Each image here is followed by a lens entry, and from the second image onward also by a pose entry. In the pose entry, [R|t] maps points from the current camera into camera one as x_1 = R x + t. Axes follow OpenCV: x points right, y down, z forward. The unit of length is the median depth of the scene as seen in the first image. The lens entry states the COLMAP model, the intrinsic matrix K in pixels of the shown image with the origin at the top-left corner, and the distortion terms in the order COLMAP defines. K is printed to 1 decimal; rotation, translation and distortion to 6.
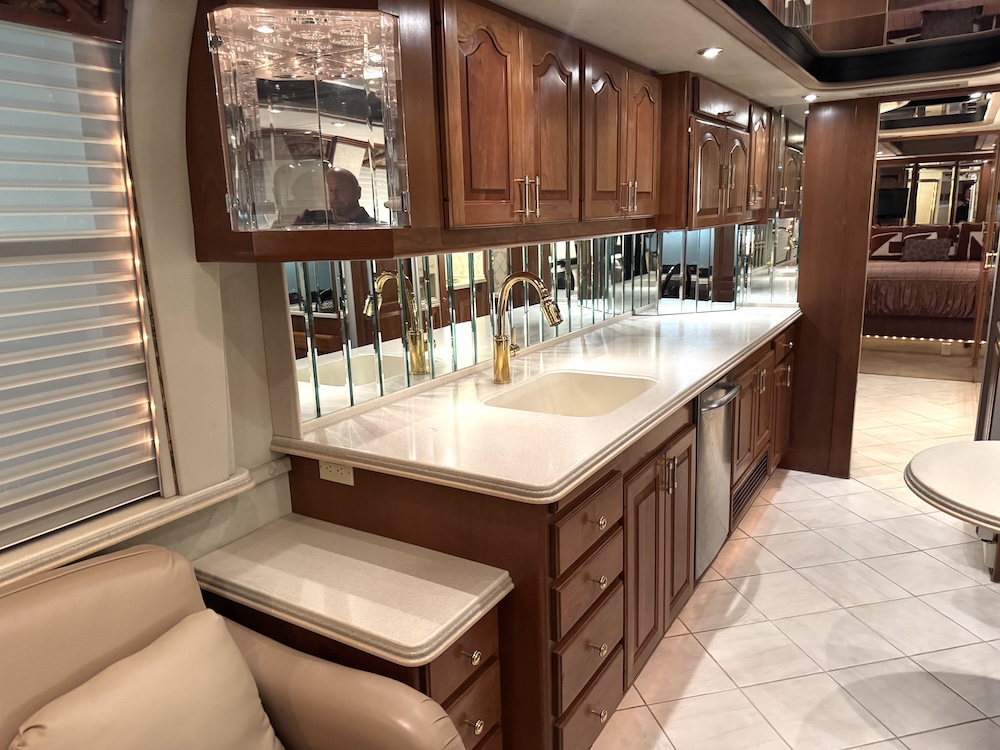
lens RADIAL K [[706.0, 0, 503.6], [0, 706.0, 369.2], [0, 0, 1]] dist [0.038064, -0.034771]
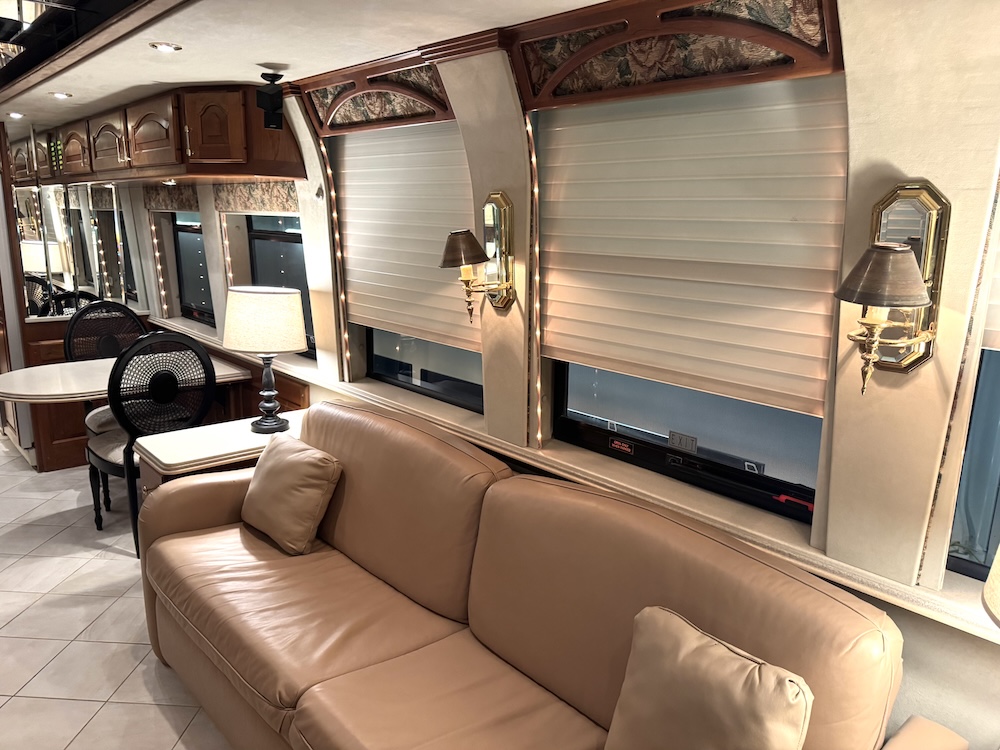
lens RADIAL K [[706.0, 0, 505.8], [0, 706.0, 382.8], [0, 0, 1]] dist [0.038064, -0.034771]
pose [[0.266566, -0.172640, 0.948229, -0.489819], [0.171383, 0.976639, 0.129633, 0.093957], [-0.948457, 0.127955, 0.289926, -0.432761]]
